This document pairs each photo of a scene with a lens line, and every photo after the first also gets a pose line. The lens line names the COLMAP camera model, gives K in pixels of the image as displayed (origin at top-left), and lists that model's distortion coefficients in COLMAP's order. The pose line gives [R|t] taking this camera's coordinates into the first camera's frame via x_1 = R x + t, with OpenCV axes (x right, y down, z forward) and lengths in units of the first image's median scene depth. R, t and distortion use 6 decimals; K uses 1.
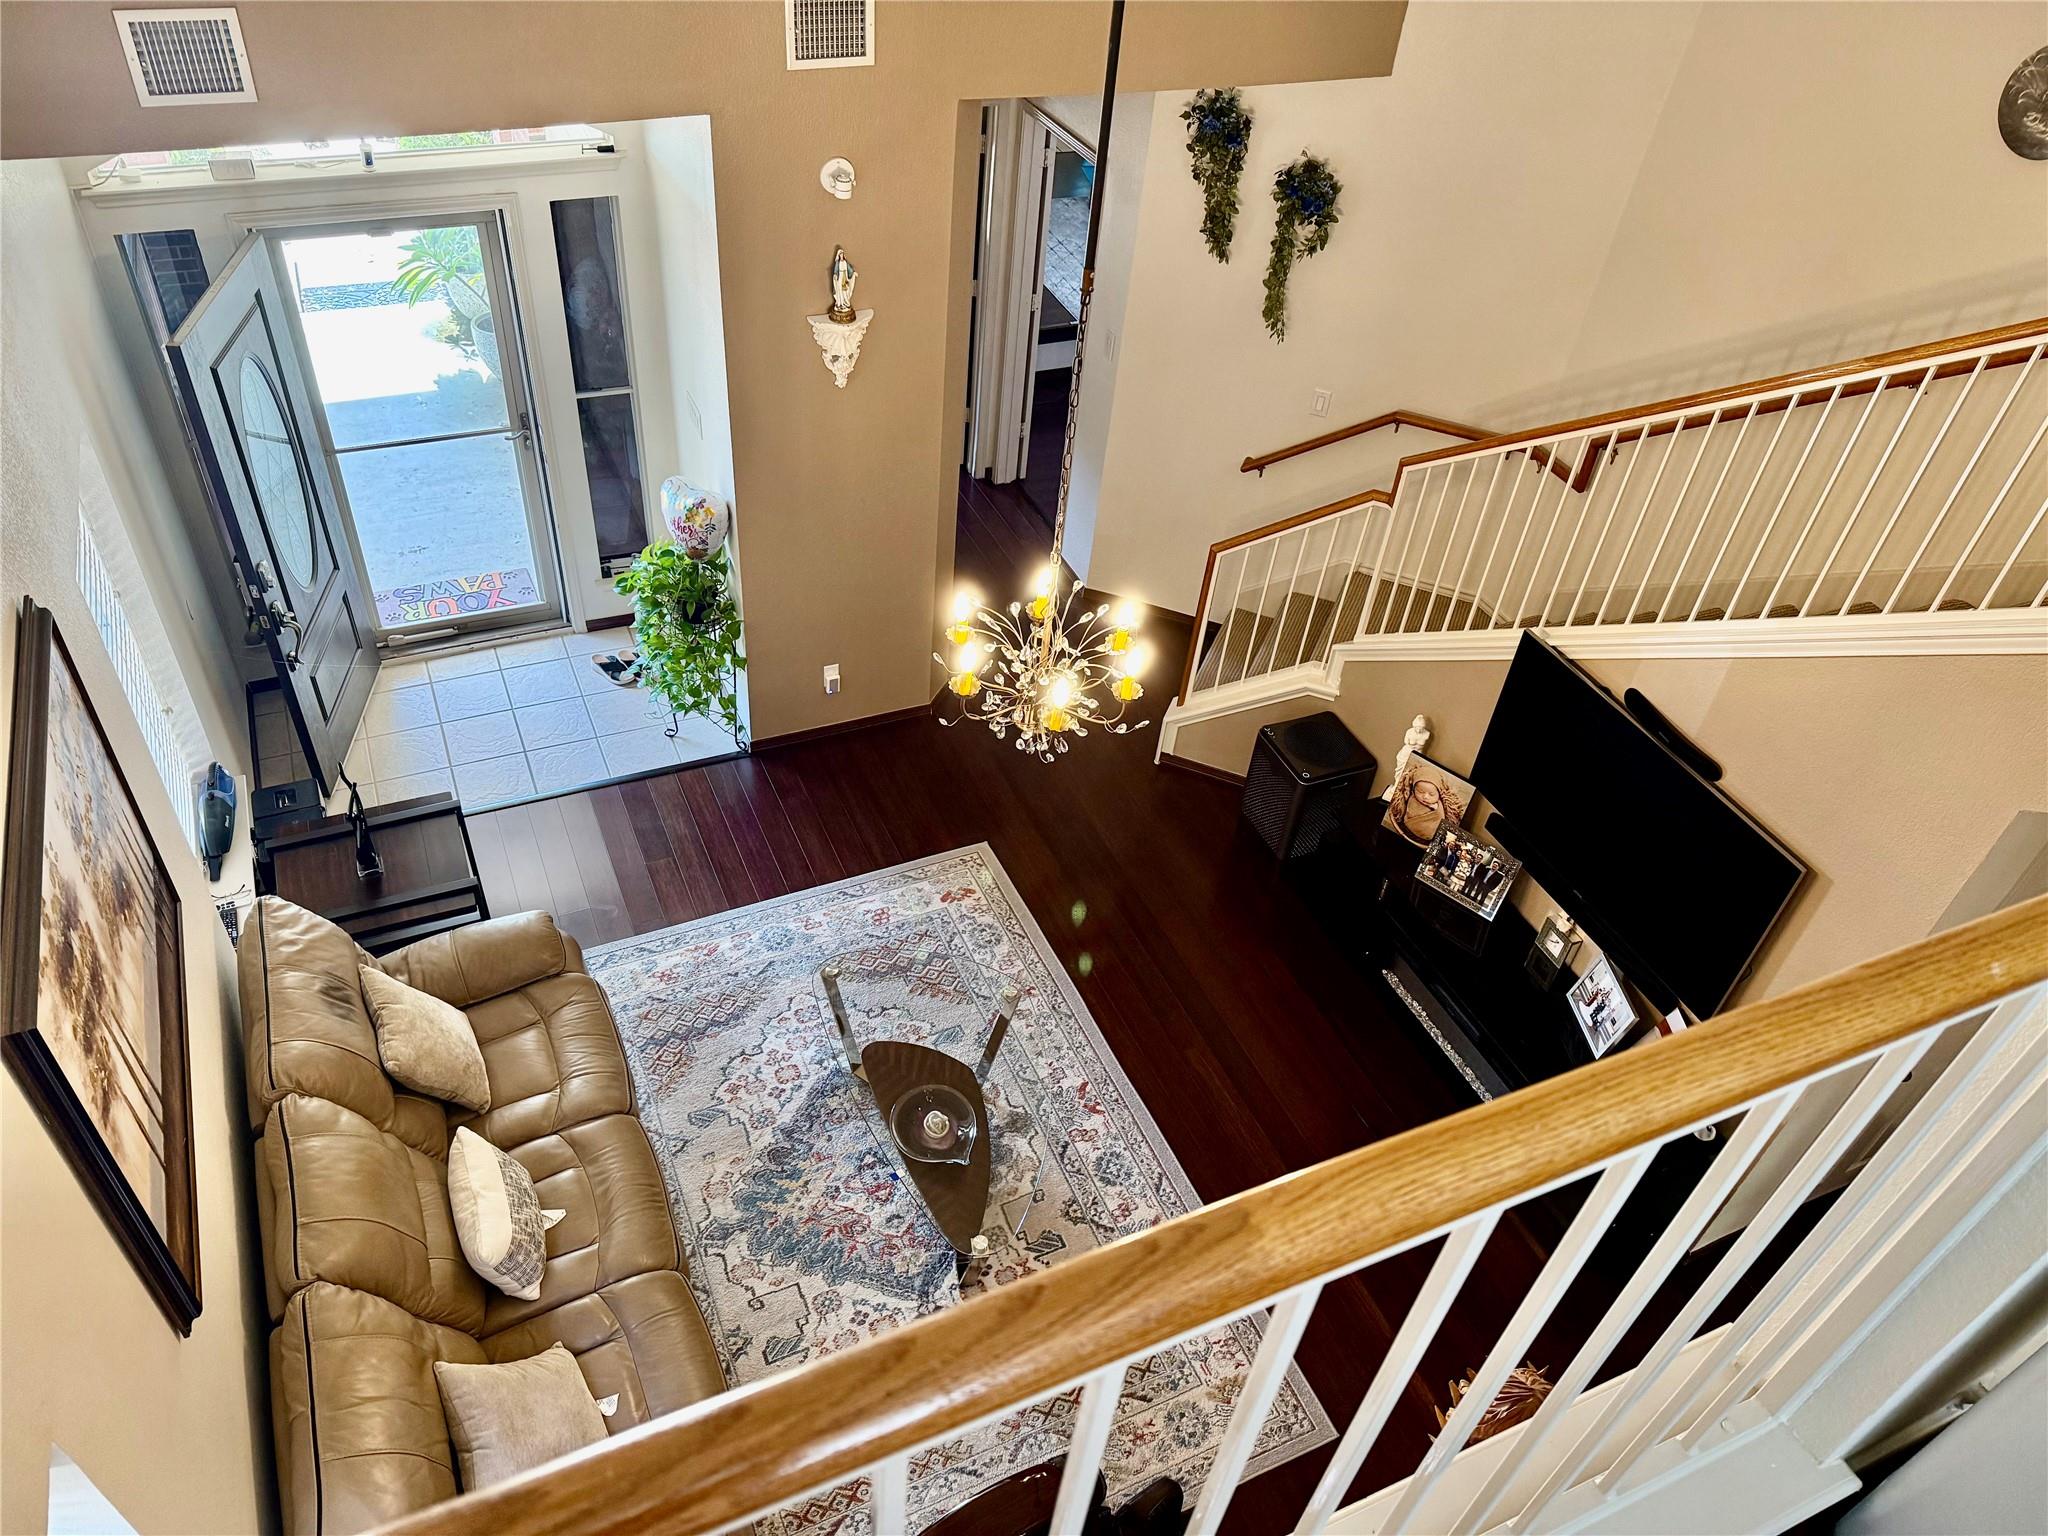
lens RADIAL K [[1431.7, 0, 1024.0], [0, 1431.7, 768.0], [0, 0, 1]] dist [0.088216, -0.117920]
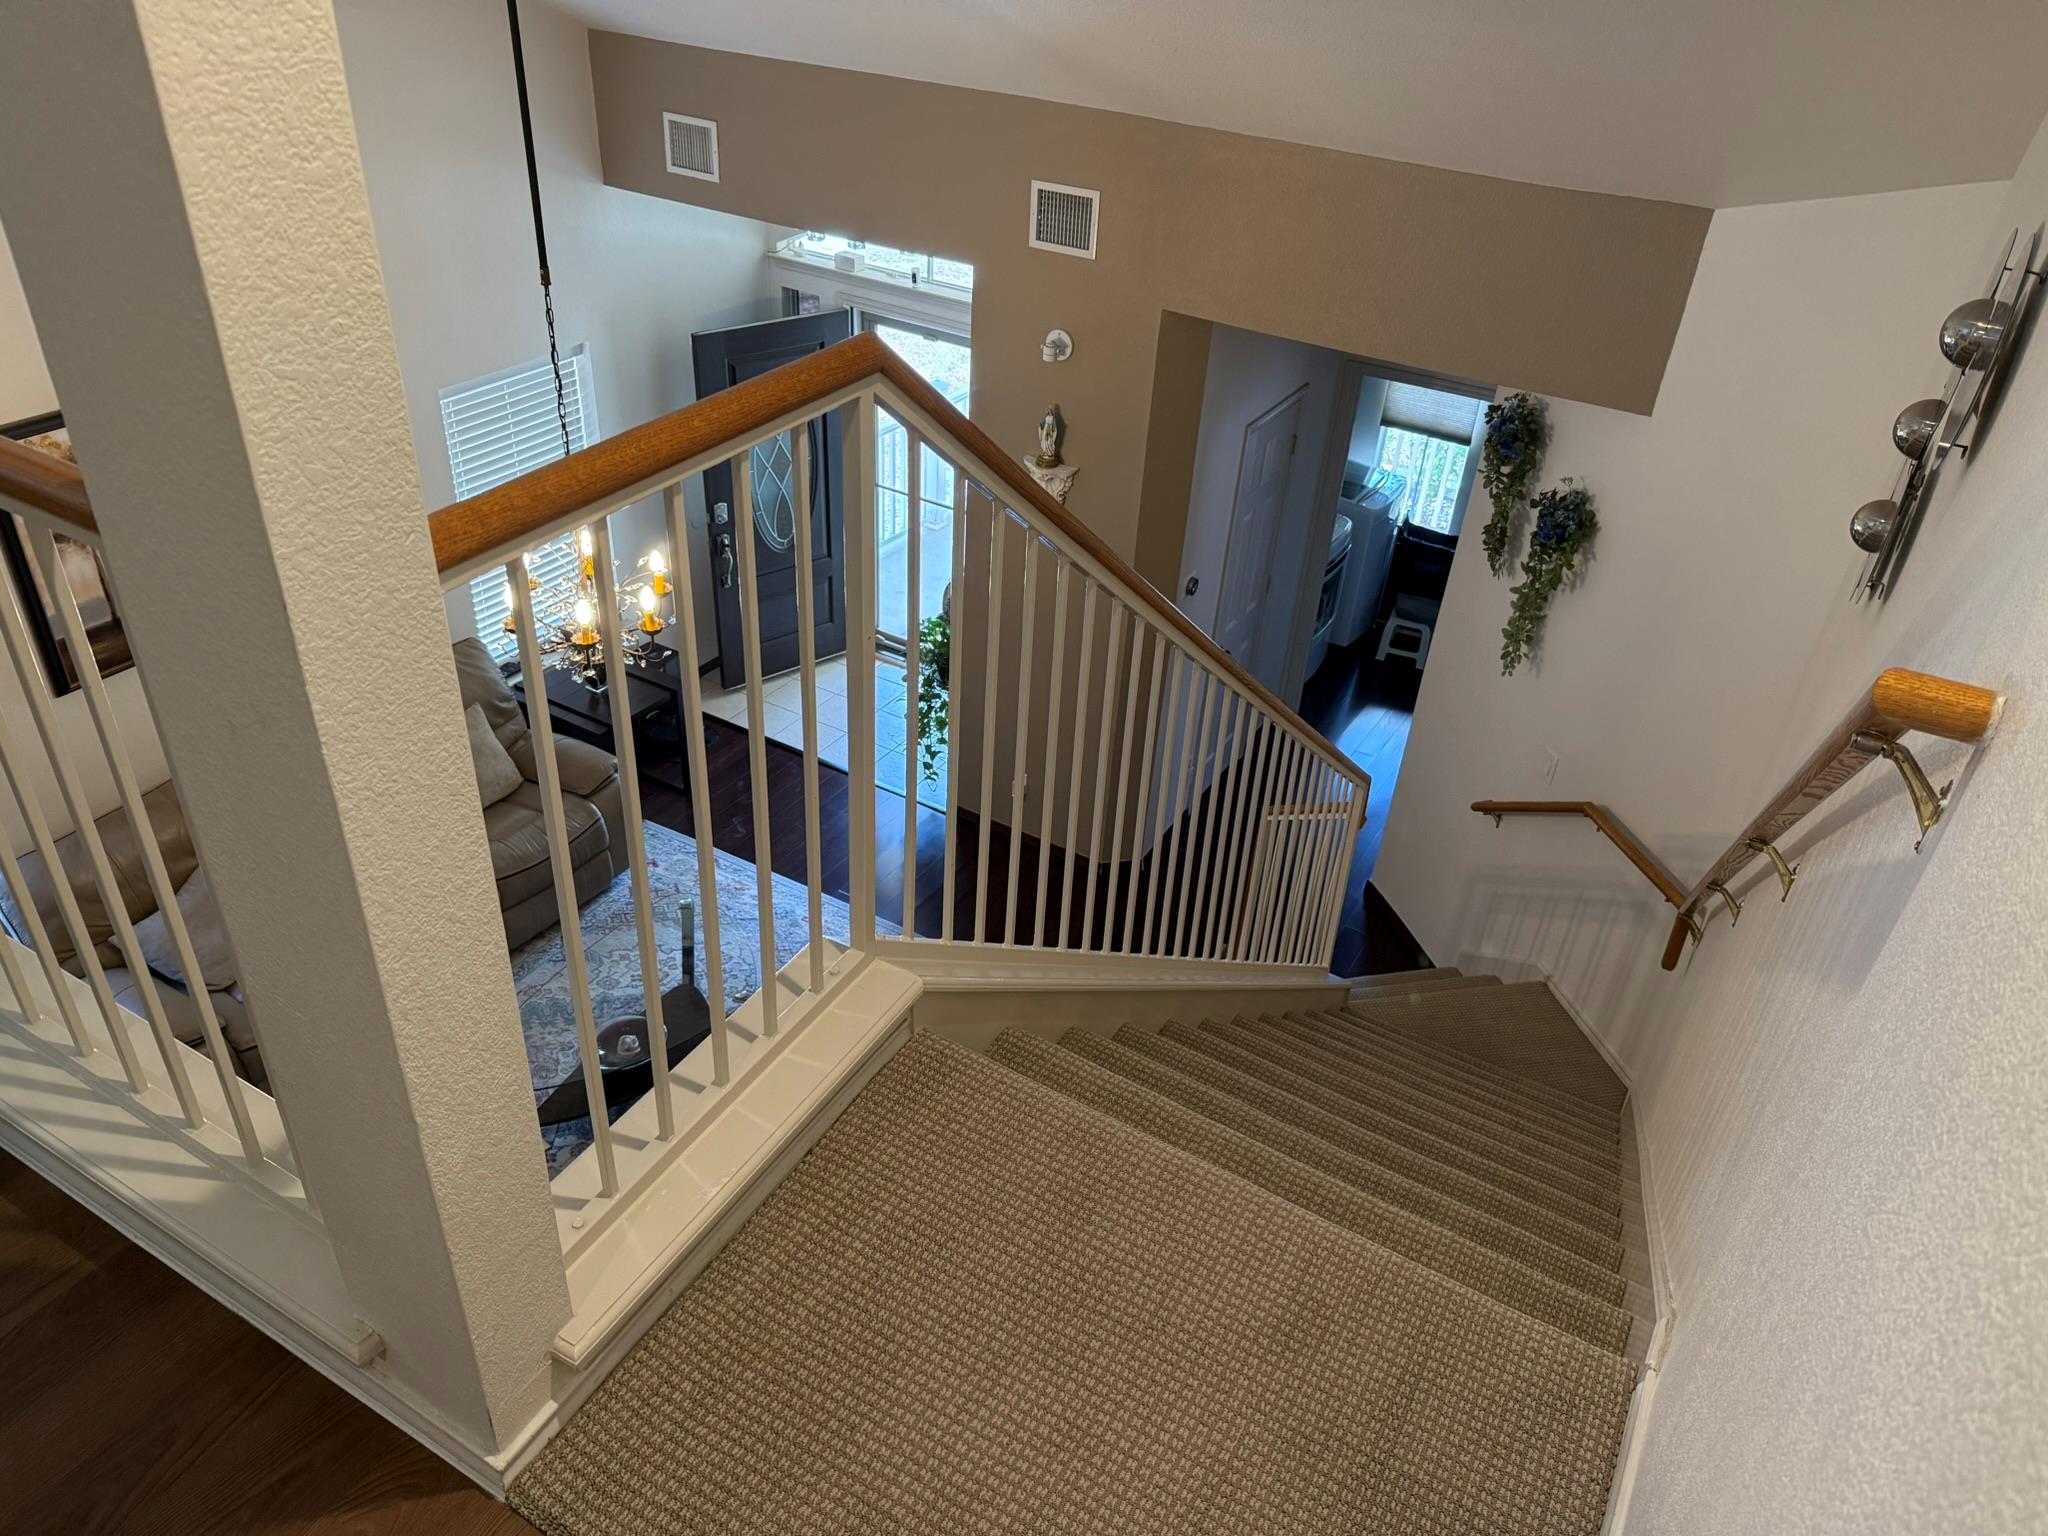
lens RADIAL K [[1438.9, 0, 1035.7], [0, 1438.9, 774.5], [0, 0, 1]] dist [0.186385, -0.429919]
pose [[0.578802, 0.410789, -0.704443, 0.784457], [-0.549216, 0.834921, 0.035616, -0.140239], [0.602785, 0.366277, 0.708866, 0.263419]]
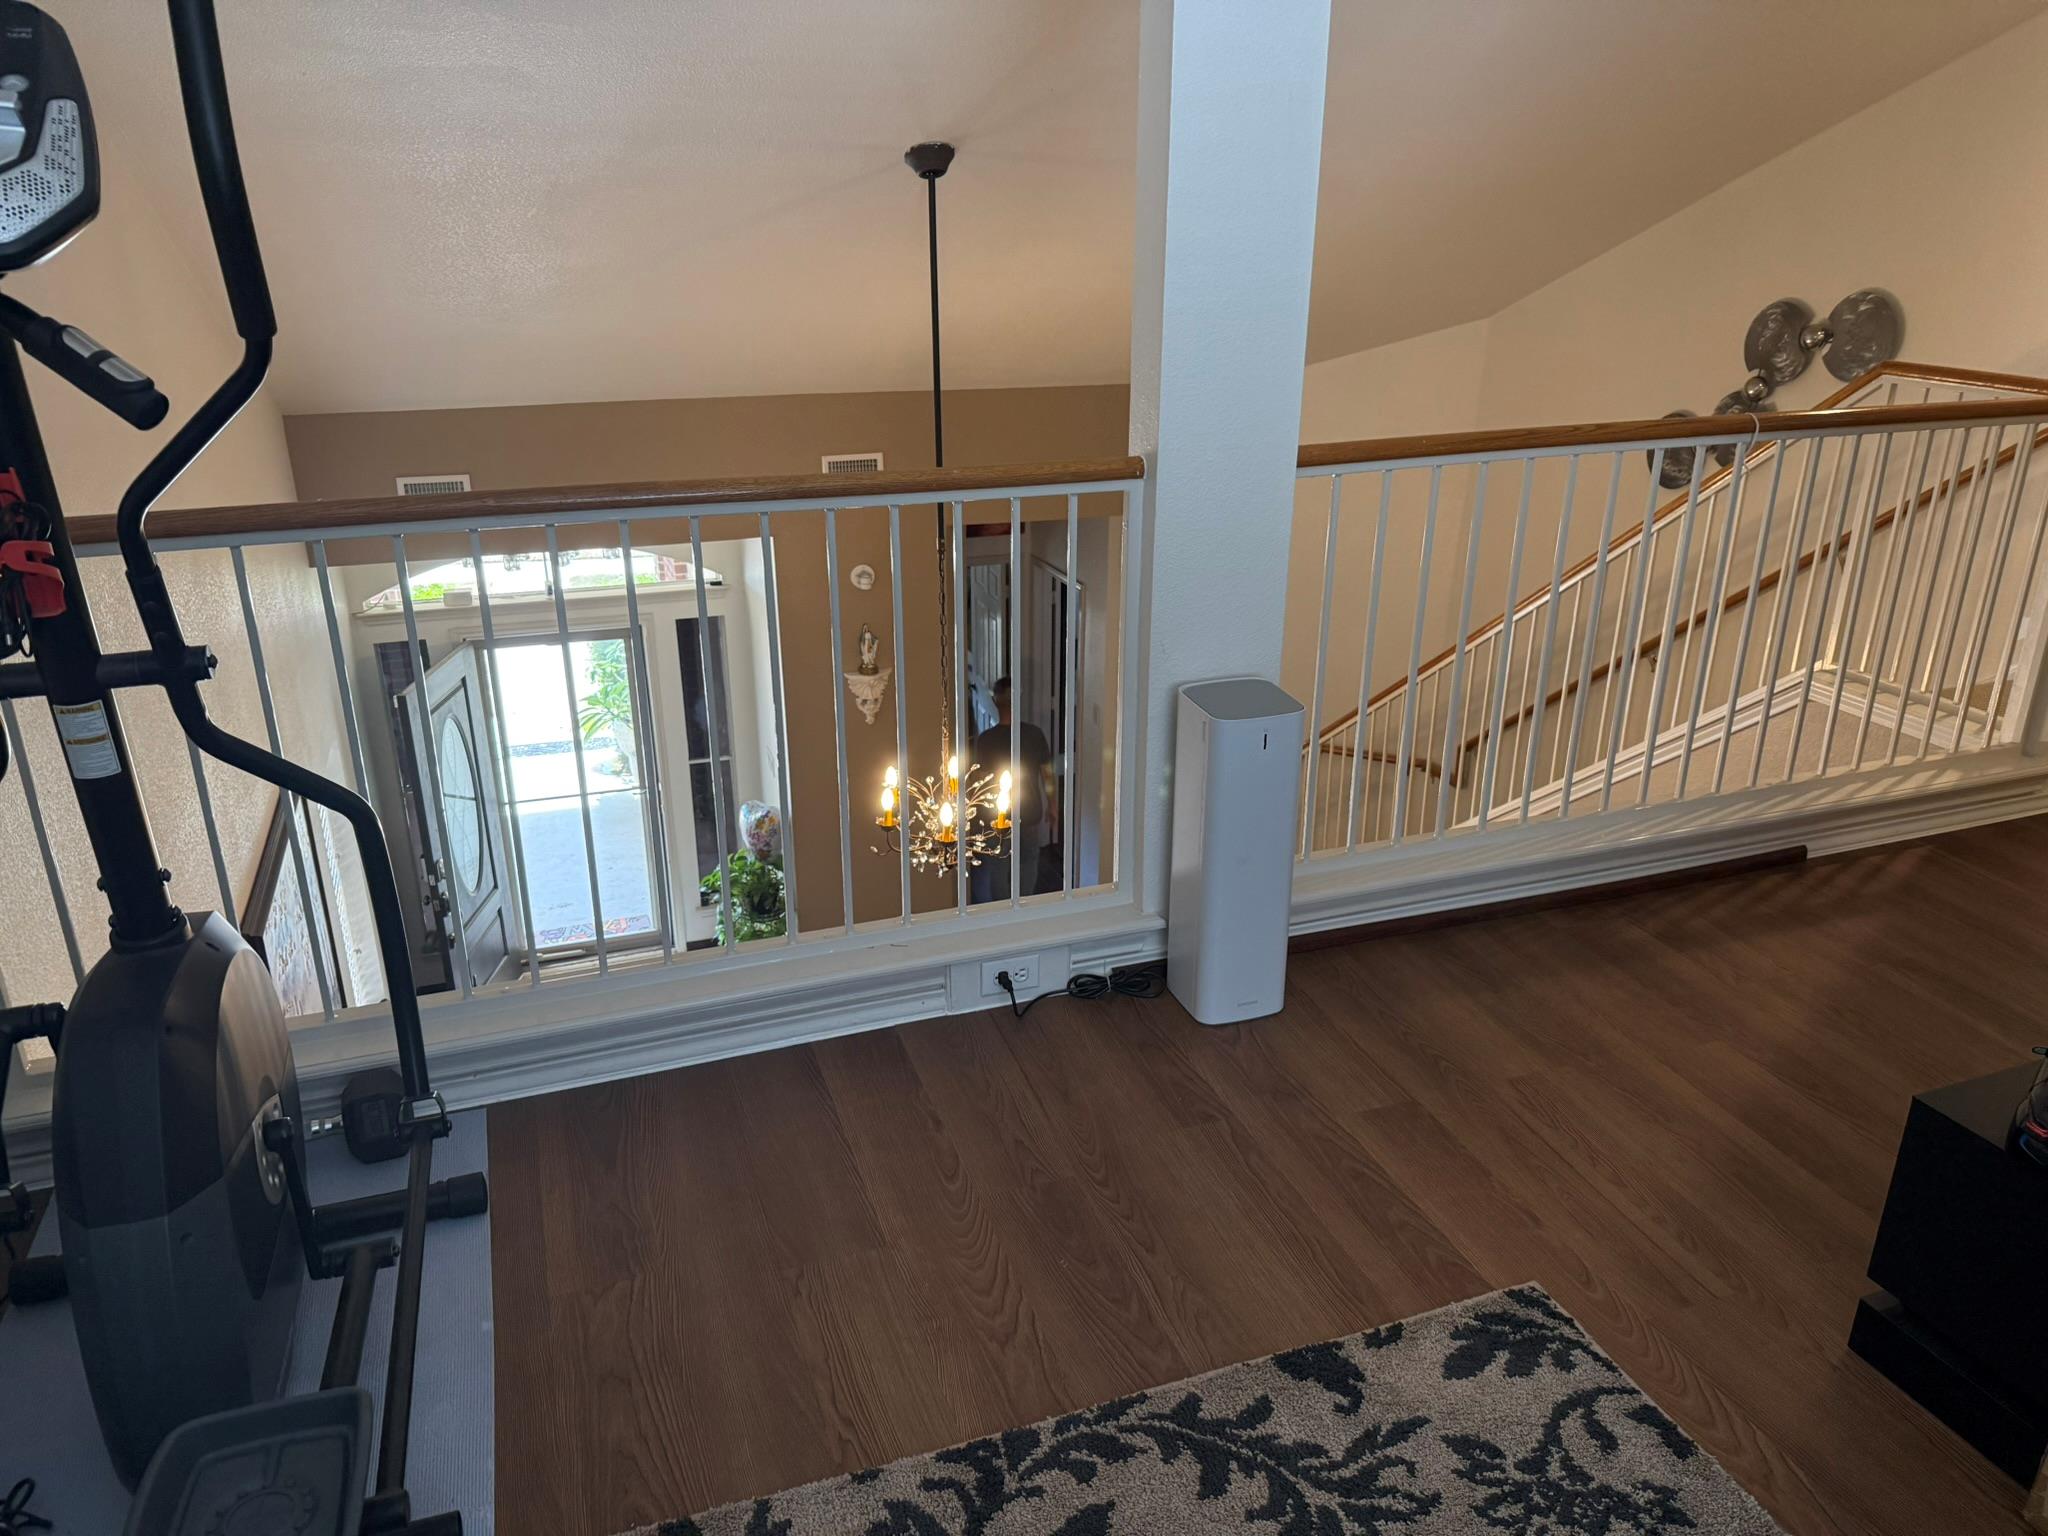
lens RADIAL K [[1441.0, 0, 1100.9], [0, 1441.0, 786.6], [0, 0, 1]] dist [0.076641, -0.153312]
pose [[0.996950, -0.047397, -0.061999, 0.179117], [0.022619, 0.935837, -0.351706, 0.287099], [0.074691, 0.349231, 0.934055, -0.247900]]
